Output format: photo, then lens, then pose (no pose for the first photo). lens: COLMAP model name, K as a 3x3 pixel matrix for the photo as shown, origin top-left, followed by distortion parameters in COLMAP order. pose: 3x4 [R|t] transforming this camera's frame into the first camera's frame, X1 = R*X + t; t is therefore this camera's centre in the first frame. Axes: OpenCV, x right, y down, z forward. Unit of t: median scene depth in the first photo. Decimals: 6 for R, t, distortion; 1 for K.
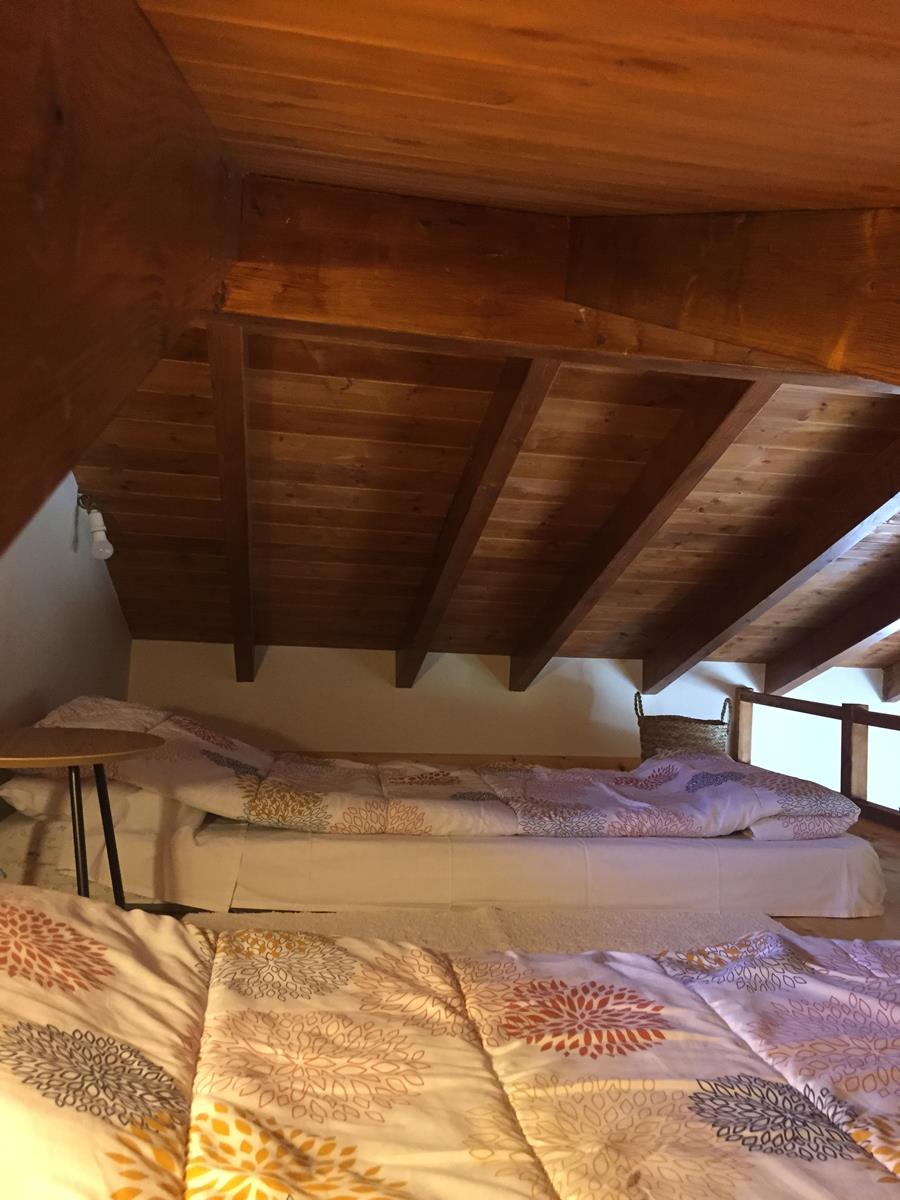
lens RADIAL K [[1032.5, 0, 450.0], [0, 1032.5, 600.0], [0, 0, 1]] dist [0.081722, -0.097649]
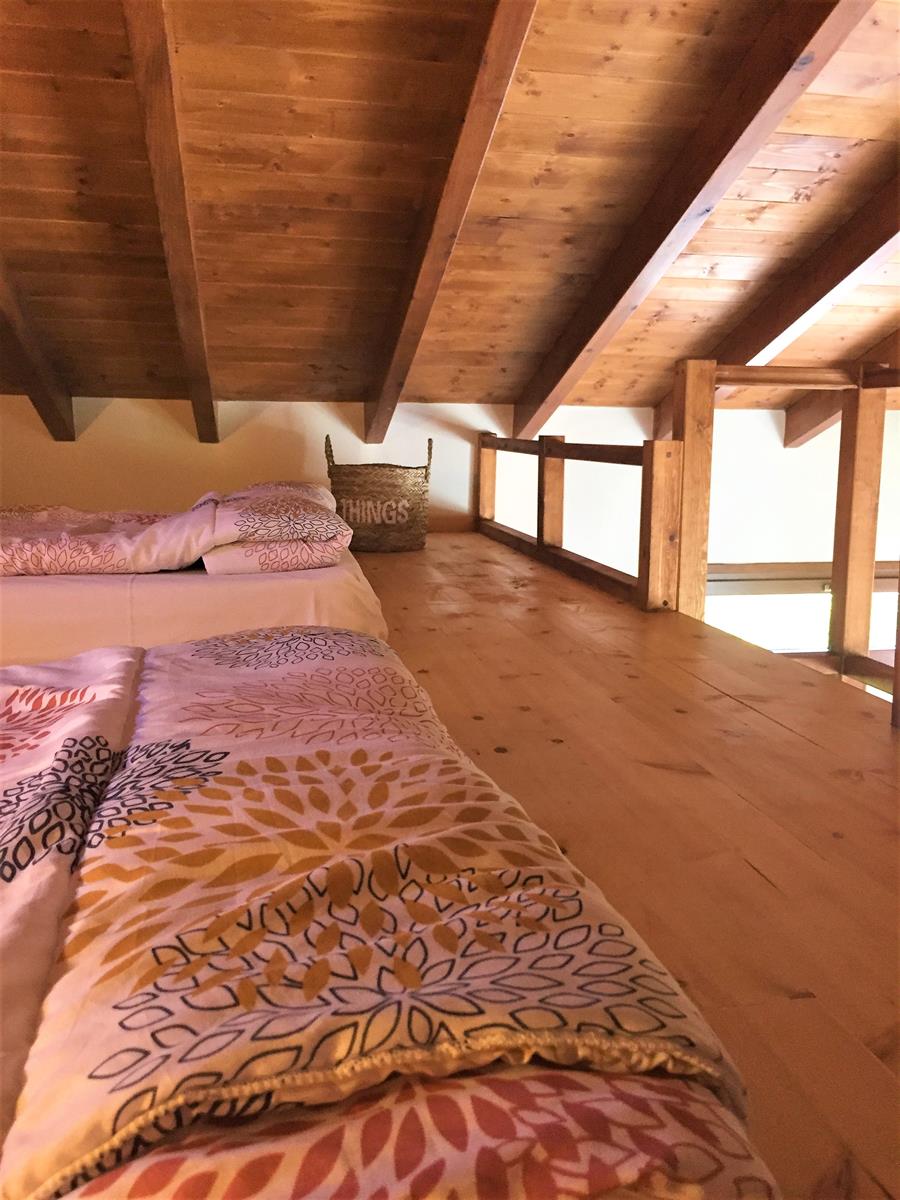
lens RADIAL K [[1032.5, 0, 450.0], [0, 1032.5, 600.0], [0, 0, 1]] dist [0.081722, -0.097649]
pose [[0.999368, -0.033381, 0.012230, 0.279028], [0.030461, 0.981396, 0.189563, 0.066841], [-0.018330, -0.189071, 0.981792, 0.149919]]
